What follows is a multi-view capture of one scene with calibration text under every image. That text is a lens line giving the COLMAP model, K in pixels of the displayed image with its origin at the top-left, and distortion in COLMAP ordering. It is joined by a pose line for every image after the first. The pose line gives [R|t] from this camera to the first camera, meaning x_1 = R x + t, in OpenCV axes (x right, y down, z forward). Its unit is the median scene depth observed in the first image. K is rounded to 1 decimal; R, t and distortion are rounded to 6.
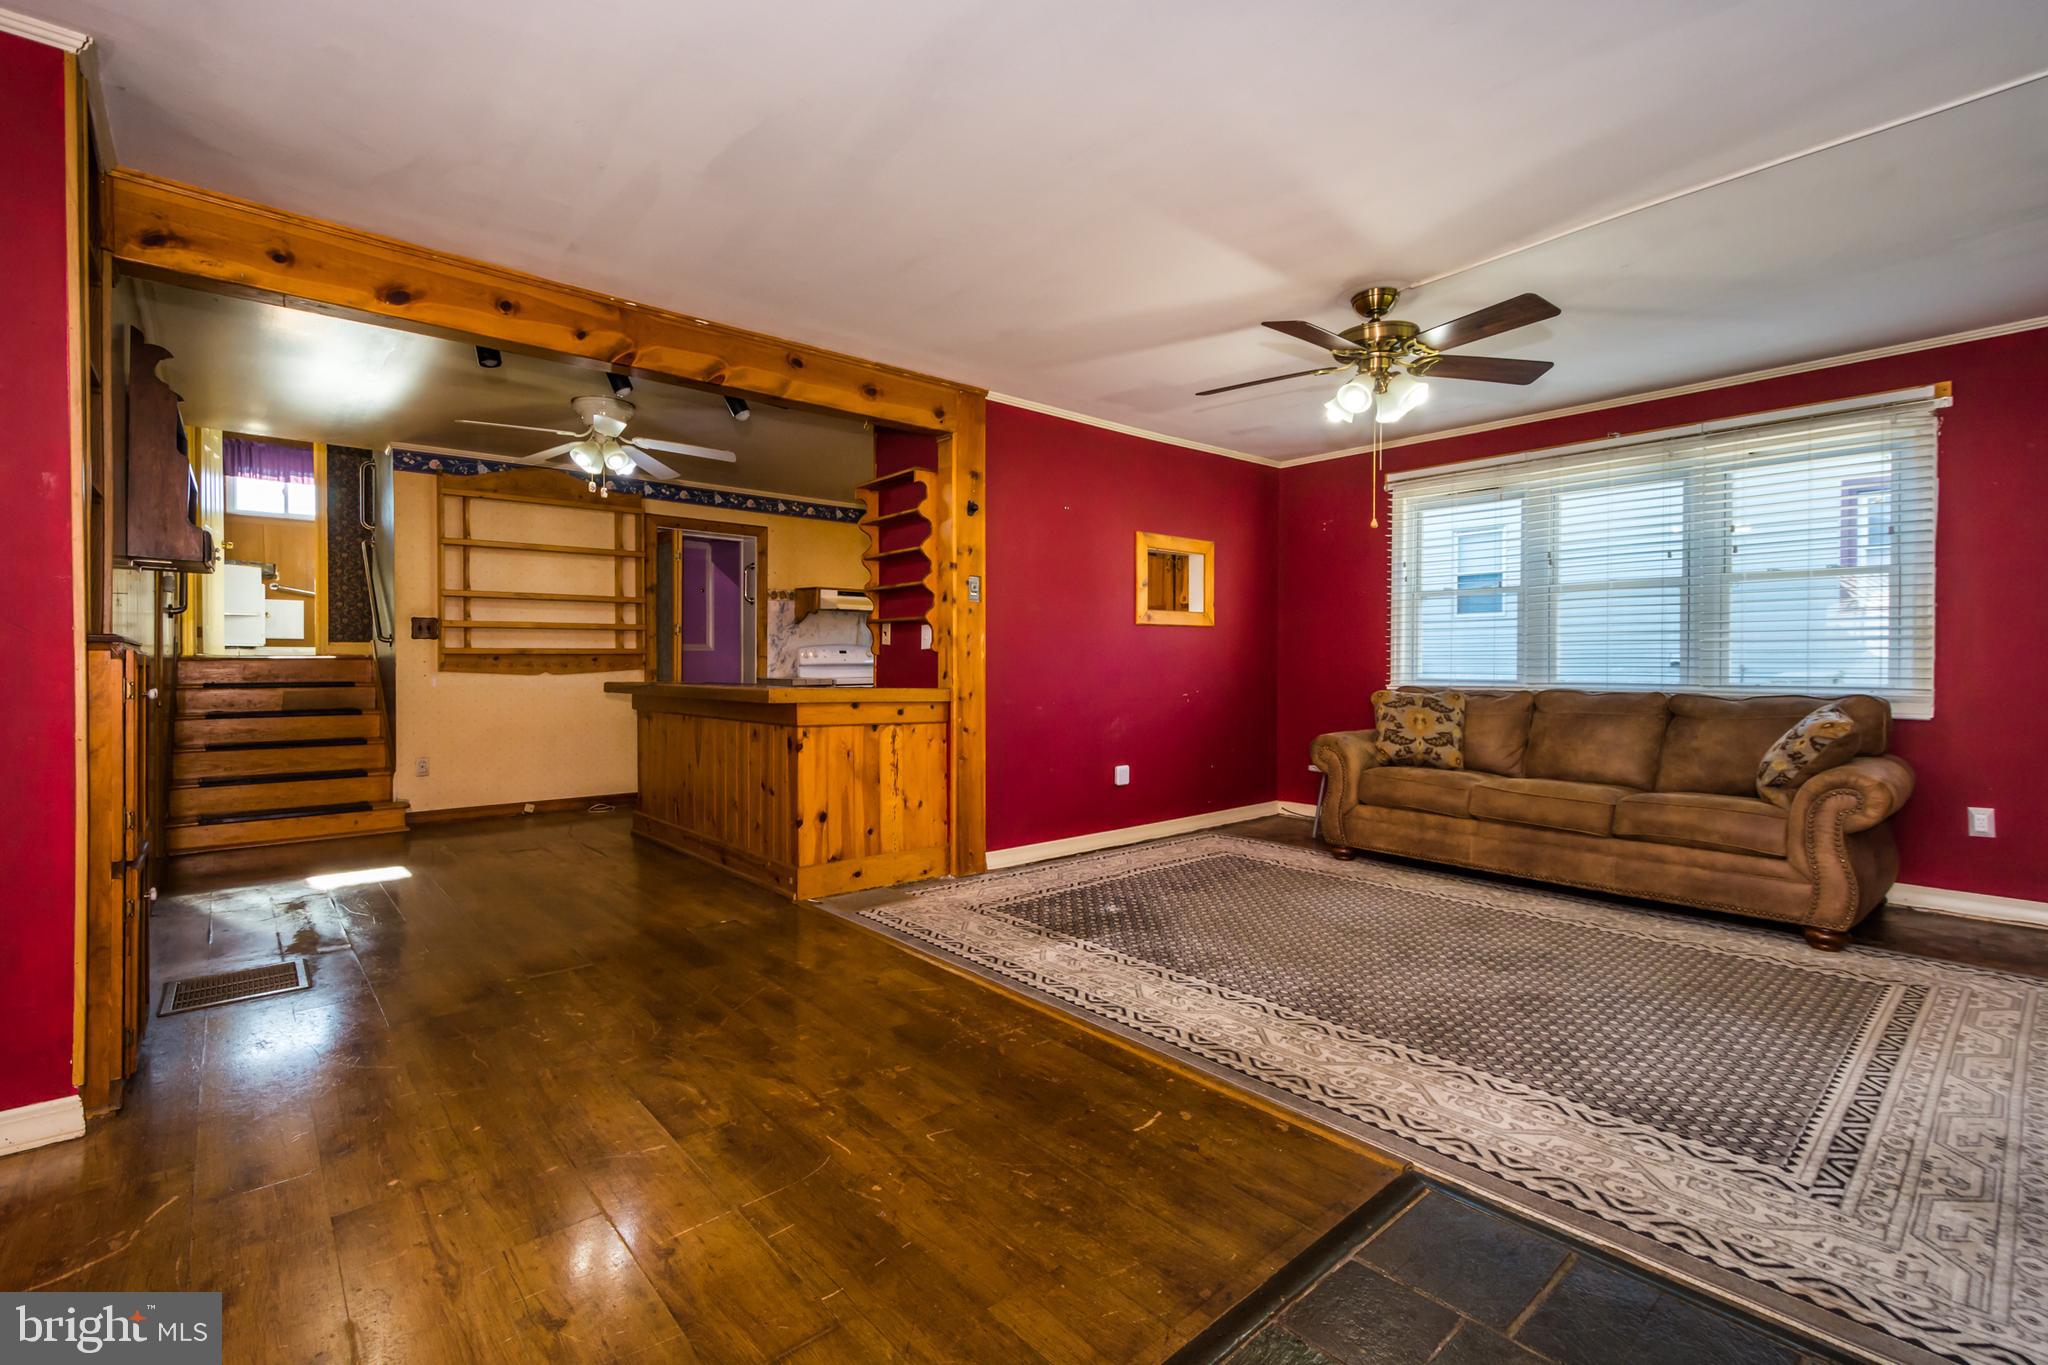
lens RADIAL K [[936.7, 0, 1025.8], [0, 936.7, 668.4], [0, 0, 1]] dist [0.015571, -0.004811]
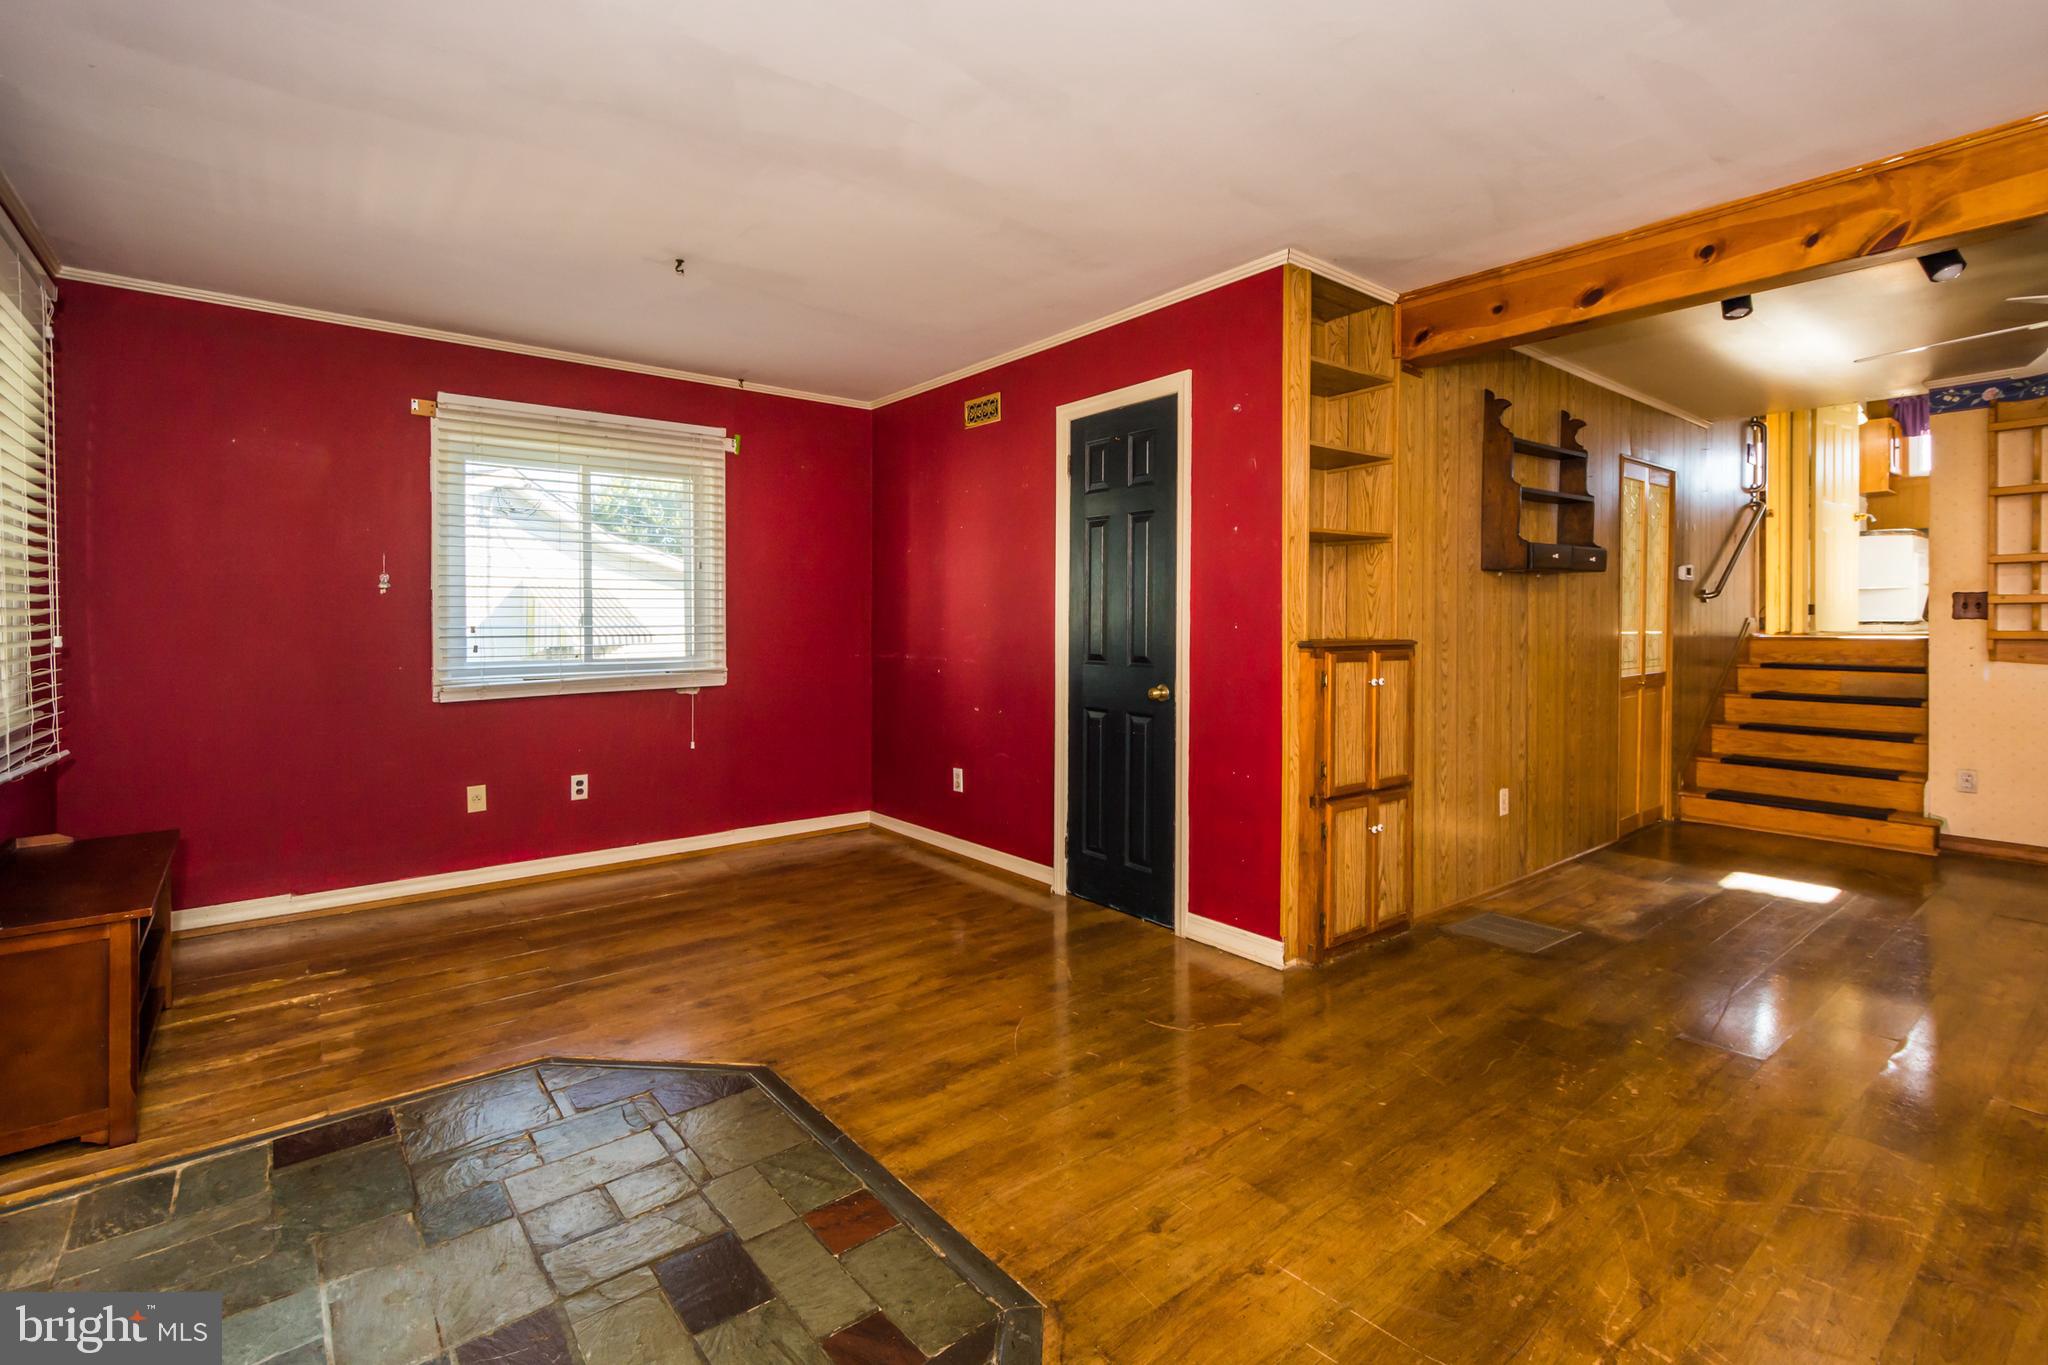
lens RADIAL K [[936.7, 0, 1007.1], [0, 936.7, 619.6], [0, 0, 1]] dist [0.015571, -0.004811]
pose [[-0.063566, 0.001910, -0.997976, 0.270555], [-0.006179, 0.999978, 0.002308, -0.036498], [0.997959, 0.006313, -0.063552, 0.323371]]
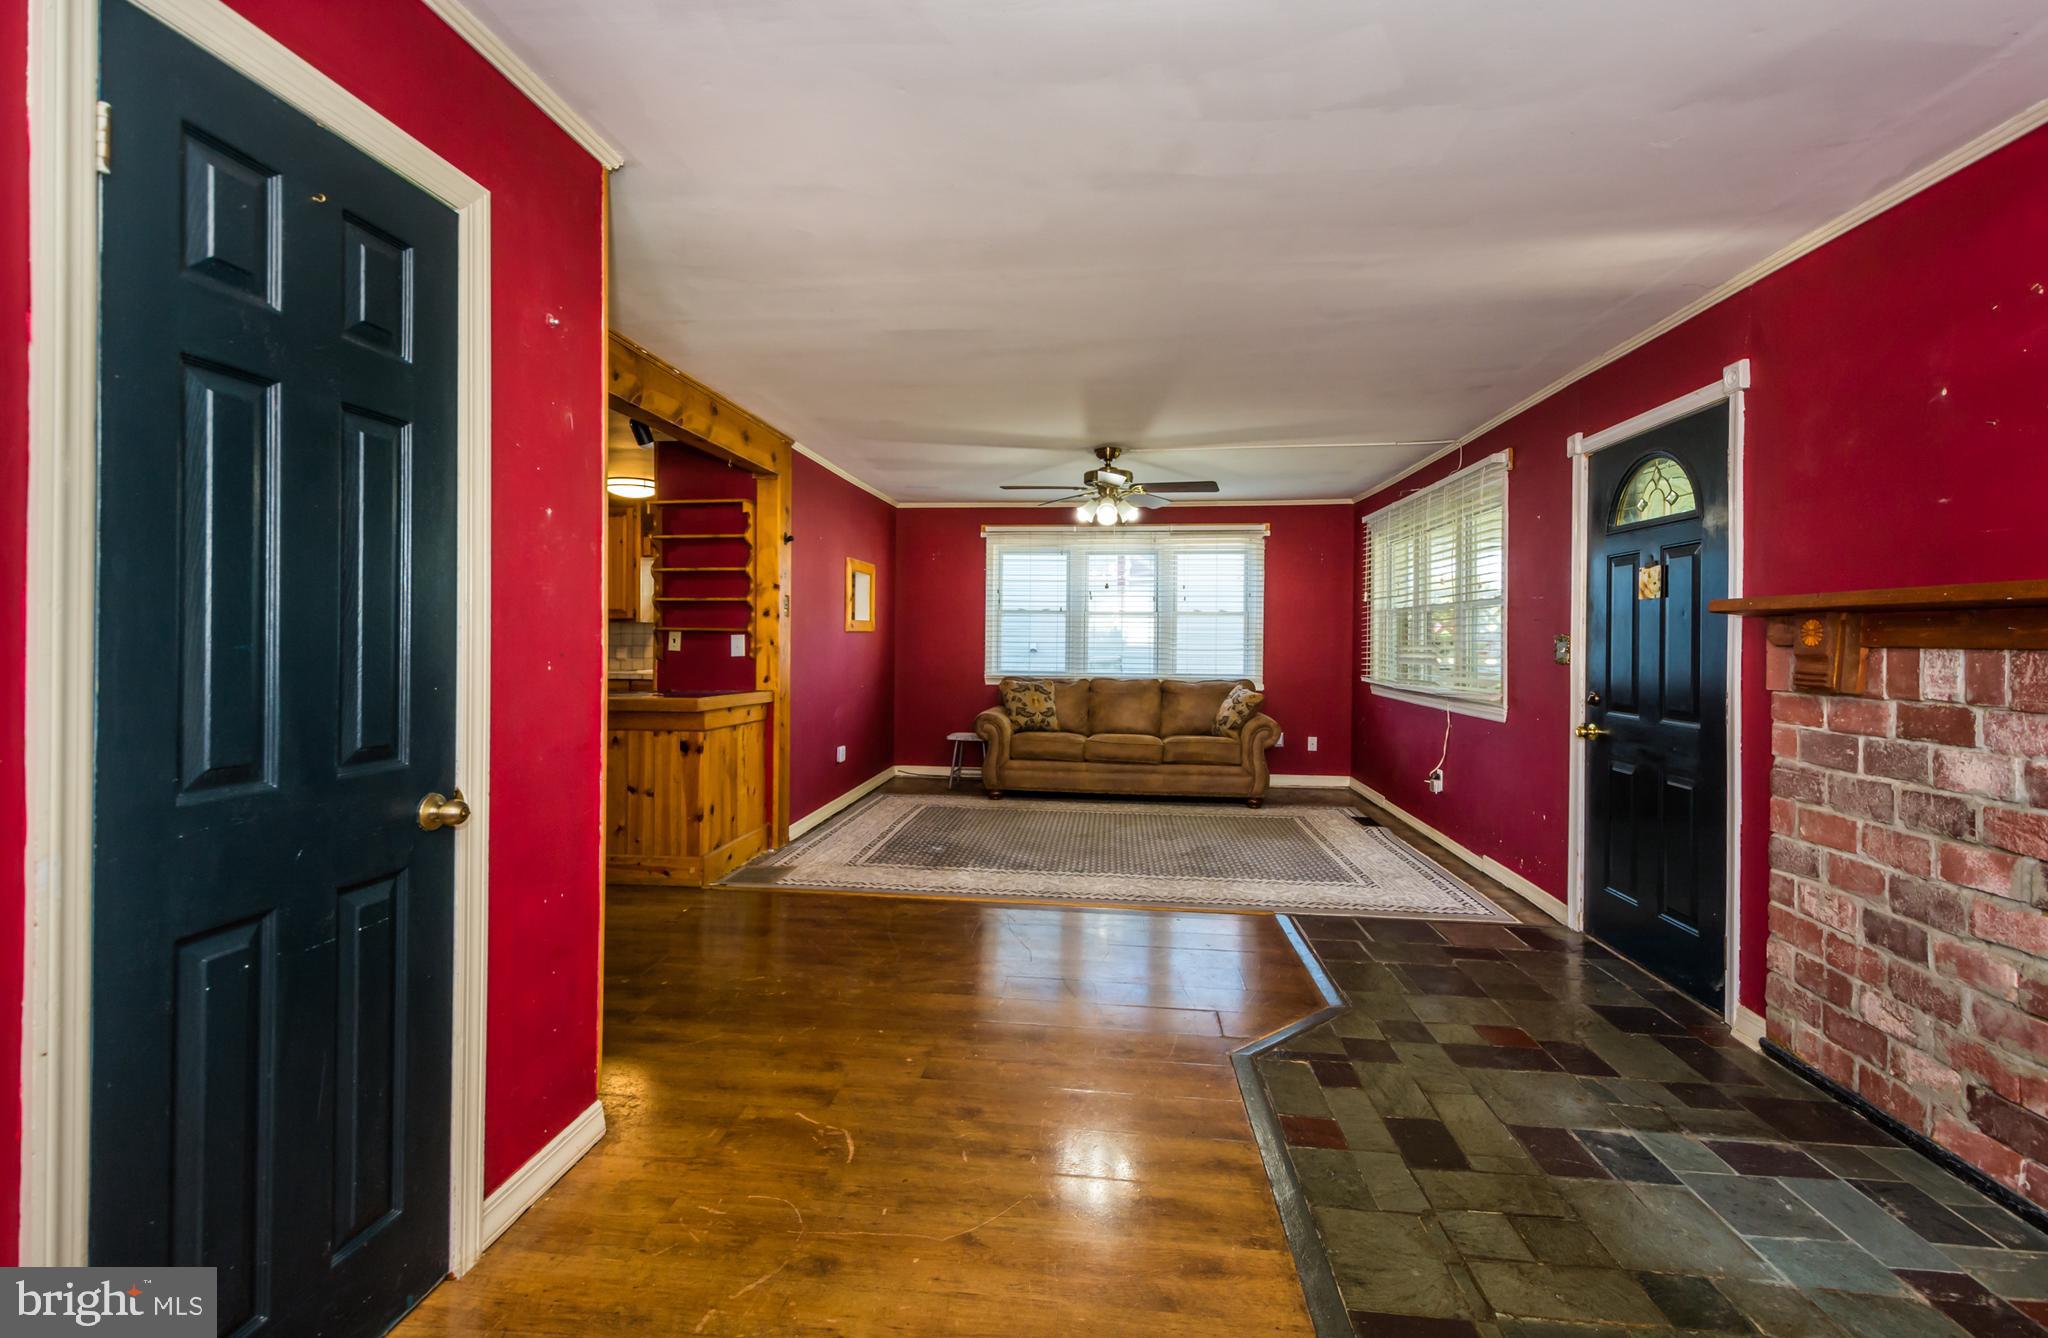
lens RADIAL K [[921.0, 0, 1040.8], [0, 921.0, 639.1], [0, 0, 1]] dist [0.002856, 0.000901]
pose [[0.716744, 0.005094, 0.697318, -0.700370], [-0.005379, 0.999984, -0.001776, -0.046329], [-0.697316, -0.002478, 0.716759, -0.070872]]
